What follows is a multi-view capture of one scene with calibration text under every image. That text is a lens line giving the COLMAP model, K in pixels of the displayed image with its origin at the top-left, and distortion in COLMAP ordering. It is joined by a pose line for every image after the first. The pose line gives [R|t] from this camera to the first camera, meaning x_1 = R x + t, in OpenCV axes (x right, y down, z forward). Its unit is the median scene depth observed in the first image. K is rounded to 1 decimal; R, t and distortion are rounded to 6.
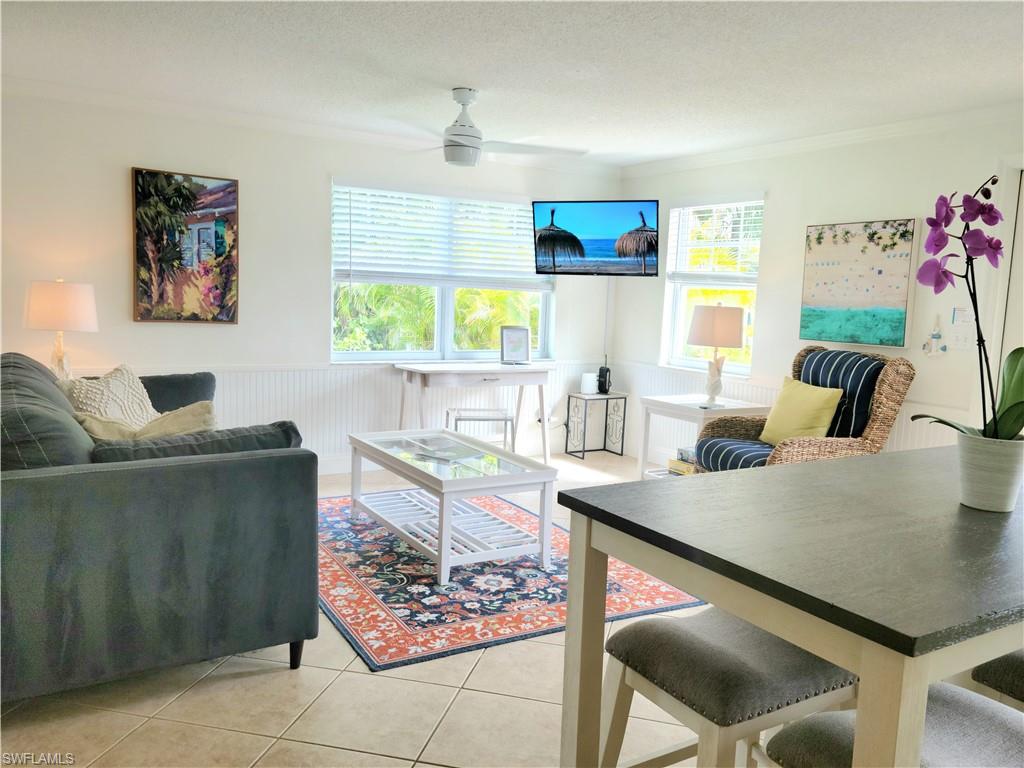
lens RADIAL K [[810.7, 0, 513.3], [0, 810.7, 388.8], [0, 0, 1]] dist [0.073887, -0.080807]
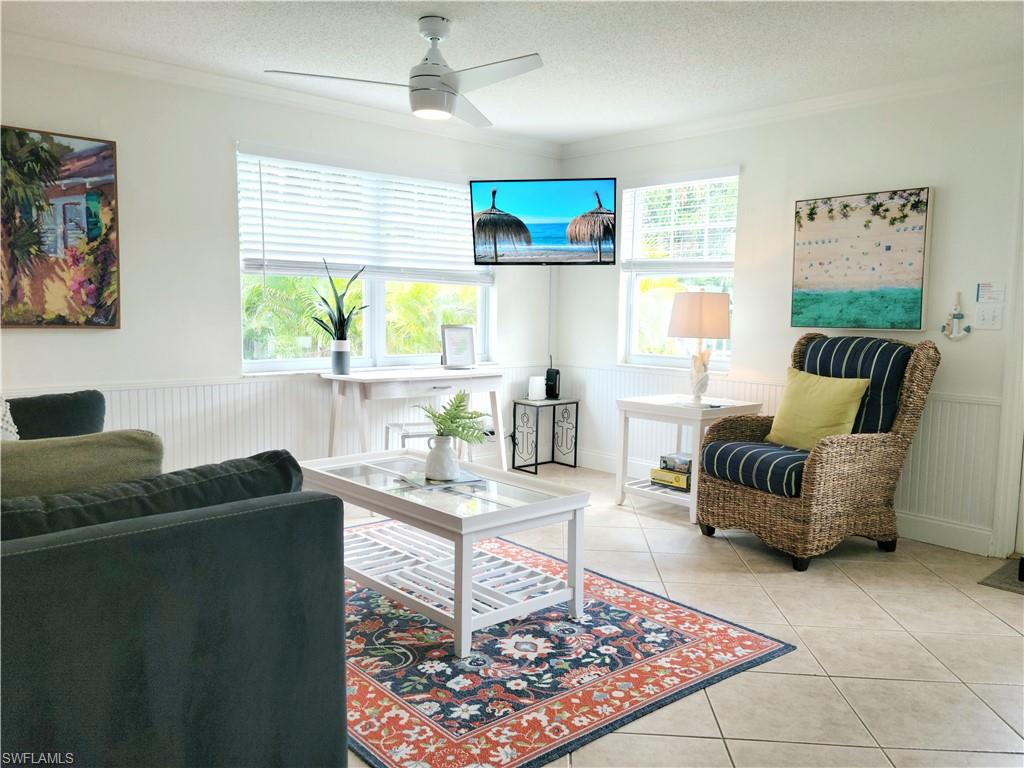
lens RADIAL K [[810.7, 0, 517.1], [0, 810.7, 384.5], [0, 0, 1]] dist [0.073887, -0.080807]
pose [[0.982273, -0.042149, 0.182655, -0.119556], [0.045685, 0.998840, -0.015192, 0.002727], [-0.181803, 0.023267, 0.983060, 0.179342]]
